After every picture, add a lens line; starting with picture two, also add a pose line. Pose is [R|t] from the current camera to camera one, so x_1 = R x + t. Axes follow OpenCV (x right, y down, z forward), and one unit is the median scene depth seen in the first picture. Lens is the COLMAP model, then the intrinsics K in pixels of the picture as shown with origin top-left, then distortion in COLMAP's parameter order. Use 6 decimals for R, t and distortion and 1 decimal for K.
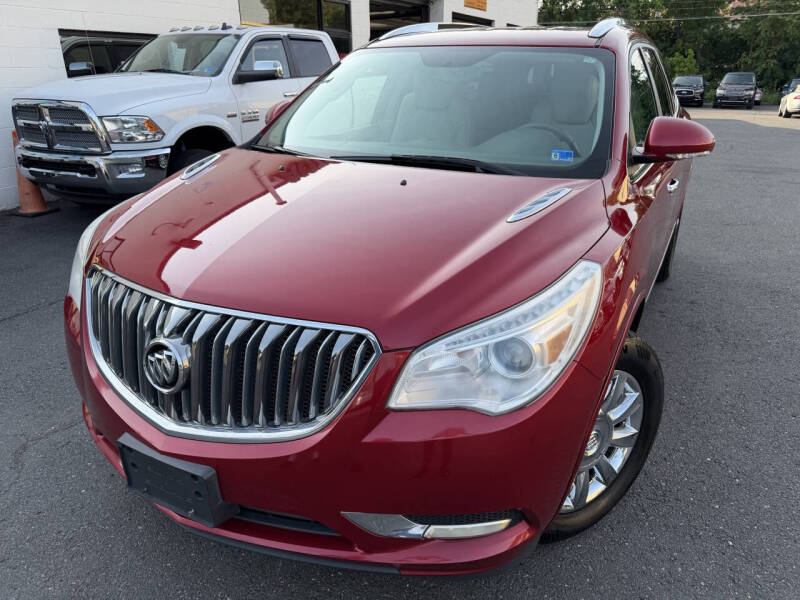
lens RADIAL K [[583.7, 0, 402.8], [0, 583.7, 304.4], [0, 0, 1]] dist [0.050384, -0.057171]
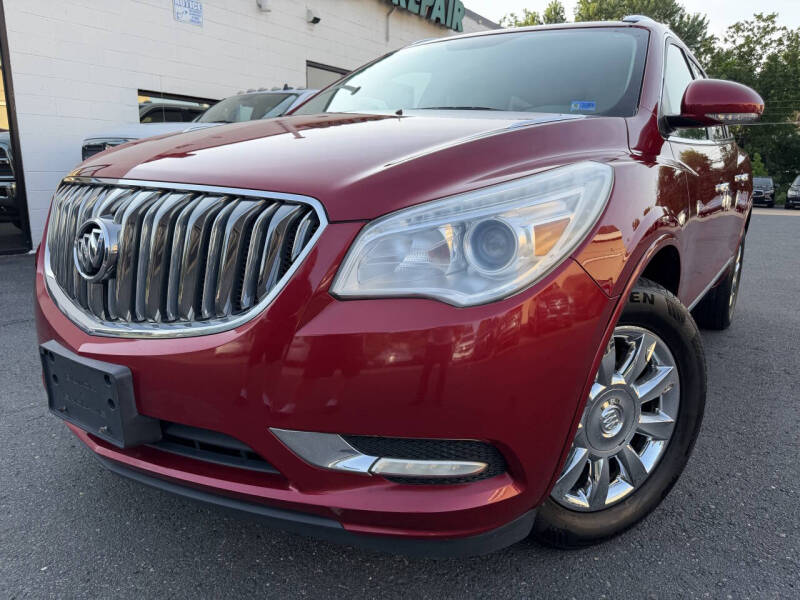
lens RADIAL K [[583.7, 0, 399.4], [0, 583.7, 300.0], [0, 0, 1]] dist [0.050384, -0.057171]
pose [[0.993067, 0.046408, -0.108003, 0.110663], [-0.063854, 0.984367, -0.164148, 0.222700], [0.098697, 0.169906, 0.980505, 0.148146]]
